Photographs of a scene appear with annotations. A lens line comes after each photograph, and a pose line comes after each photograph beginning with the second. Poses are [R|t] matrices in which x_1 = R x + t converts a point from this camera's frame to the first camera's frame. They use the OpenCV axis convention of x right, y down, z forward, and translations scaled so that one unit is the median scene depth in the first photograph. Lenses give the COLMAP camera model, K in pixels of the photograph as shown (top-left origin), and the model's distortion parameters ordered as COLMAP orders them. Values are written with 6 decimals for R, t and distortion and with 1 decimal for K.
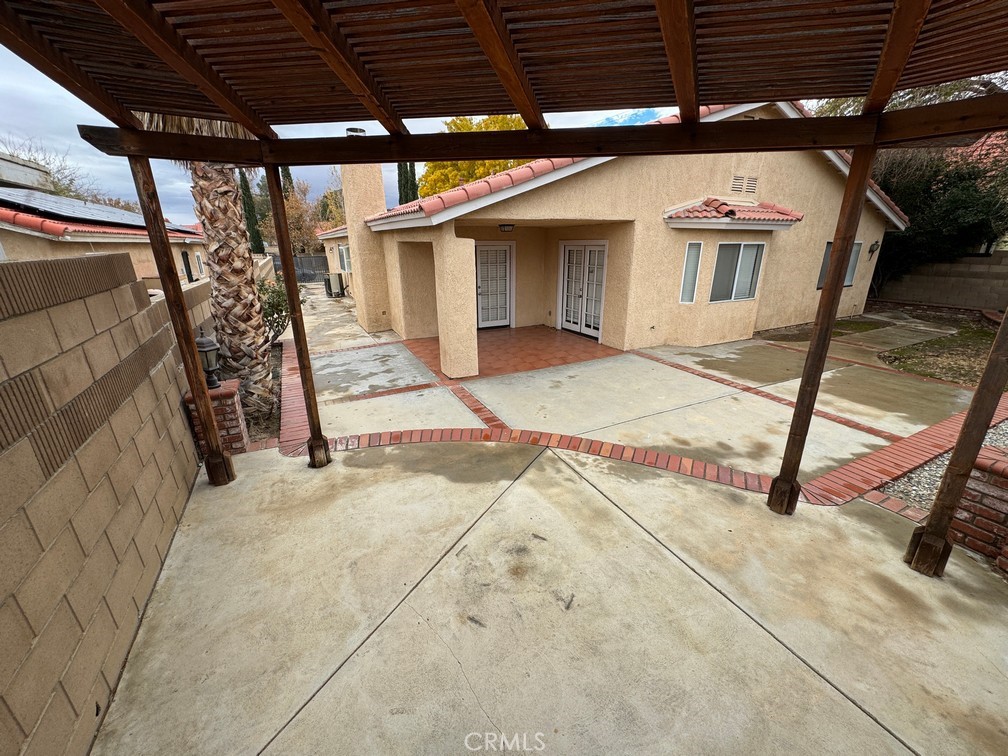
lens RADIAL K [[401.2, 0, 503.5], [0, 401.2, 378.4], [0, 0, 1]] dist [-0.001924, 0.000008]
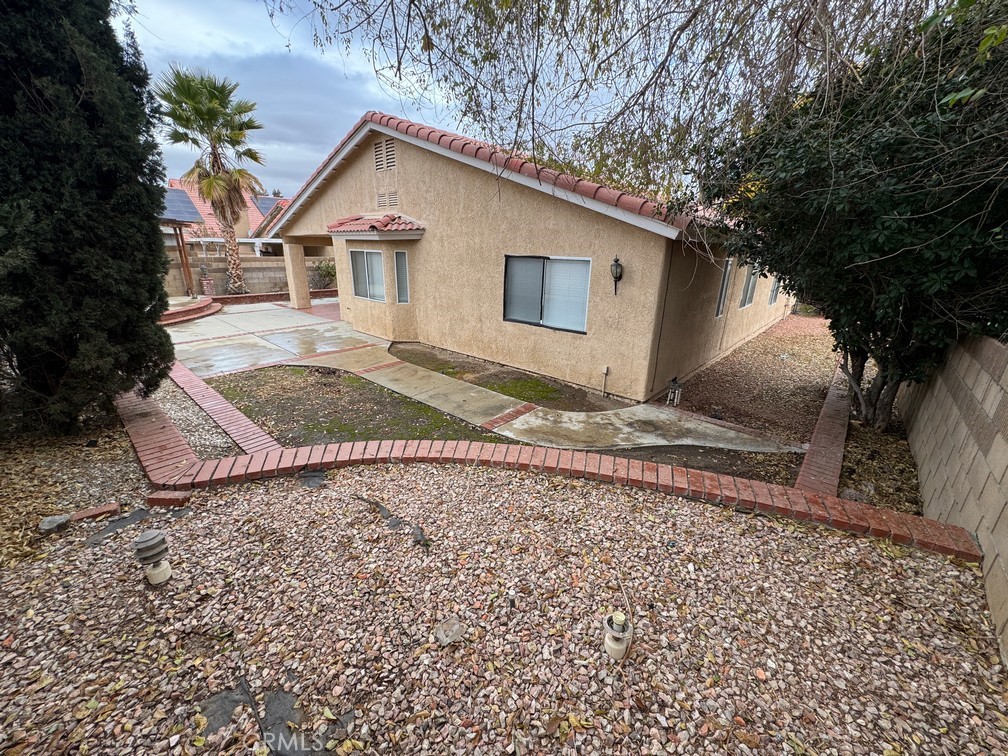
lens RADIAL K [[401.2, 0, 506.5], [0, 401.2, 381.1], [0, 0, 1]] dist [-0.001924, 0.000008]
pose [[0.360838, 0.305162, -0.881290, 2.105139], [-0.321102, 0.927830, 0.189804, -0.373208], [0.875608, 0.214495, 0.432785, 1.026818]]
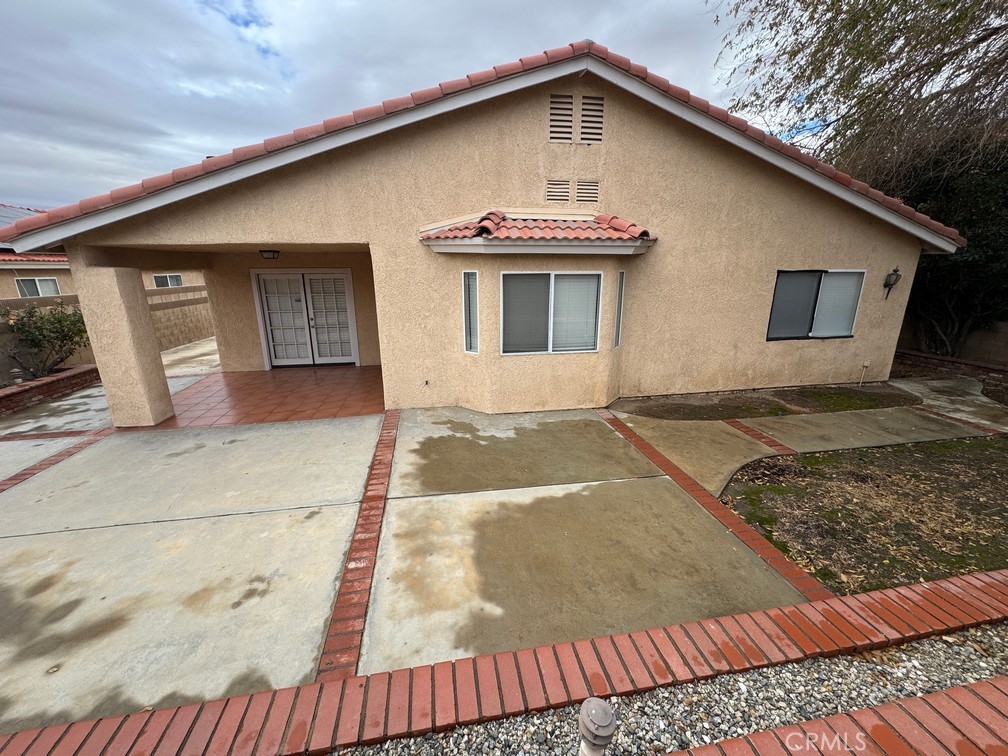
lens RADIAL K [[401.2, 0, 504.7], [0, 401.2, 379.6], [0, 0, 1]] dist [-0.001924, 0.000008]
pose [[0.957653, 0.079234, -0.276808, 0.796541], [-0.093920, 0.994768, -0.040185, -0.128313], [0.272176, 0.064481, 0.960085, 0.350318]]
